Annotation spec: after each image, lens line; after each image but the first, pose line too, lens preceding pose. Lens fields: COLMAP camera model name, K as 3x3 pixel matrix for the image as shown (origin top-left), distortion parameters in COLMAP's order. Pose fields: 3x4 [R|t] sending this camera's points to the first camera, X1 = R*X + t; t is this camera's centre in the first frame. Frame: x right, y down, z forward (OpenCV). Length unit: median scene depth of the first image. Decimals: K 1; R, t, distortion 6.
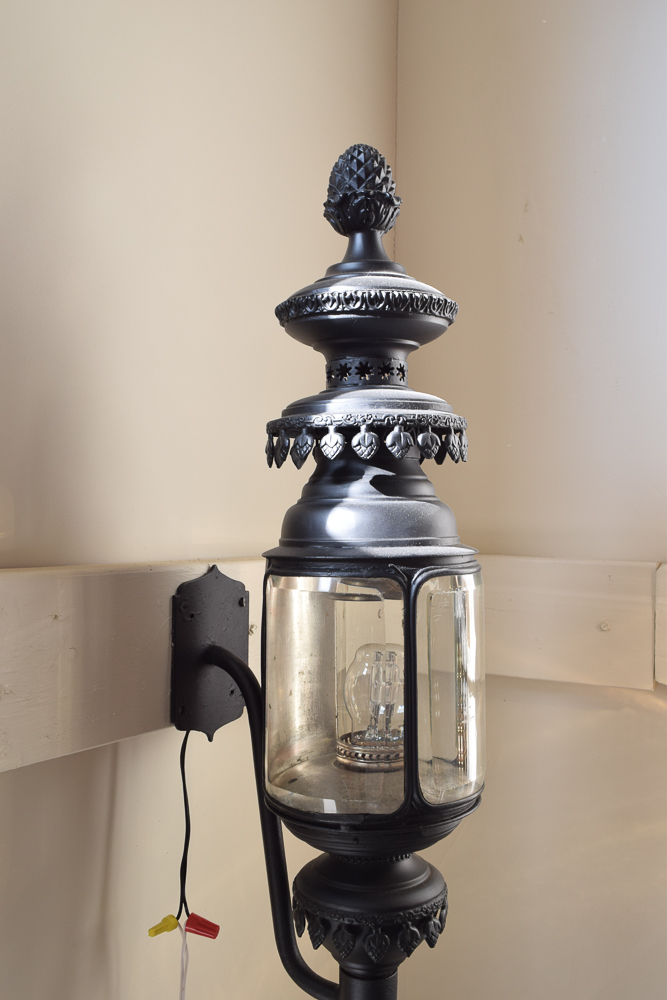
lens RADIAL K [[1054.8, 0, 321.9], [0, 1054.8, 480.4], [0, 0, 1]] dist [-0.055103, 0.000000]
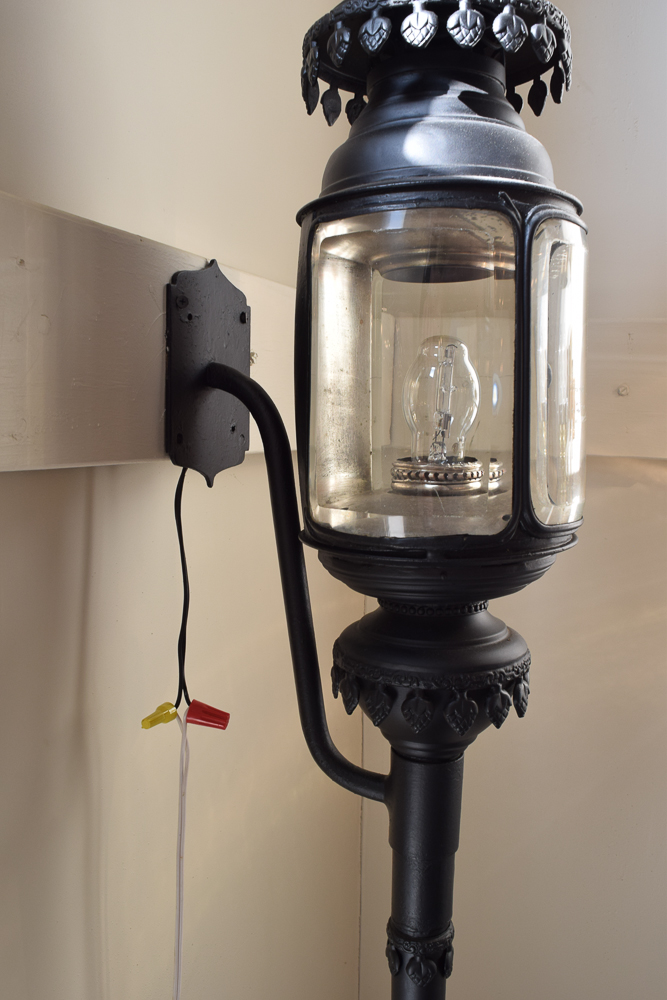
lens RADIAL K [[940.4, 0, 329.4], [0, 940.4, 491.6], [0, 0, 1]] dist [-0.082776, 0.000000]
pose [[0.989326, -0.009129, 0.145430, -0.131520], [-0.005997, 0.994639, 0.103235, 0.196698], [-0.145593, -0.103005, 0.983968, 0.328378]]
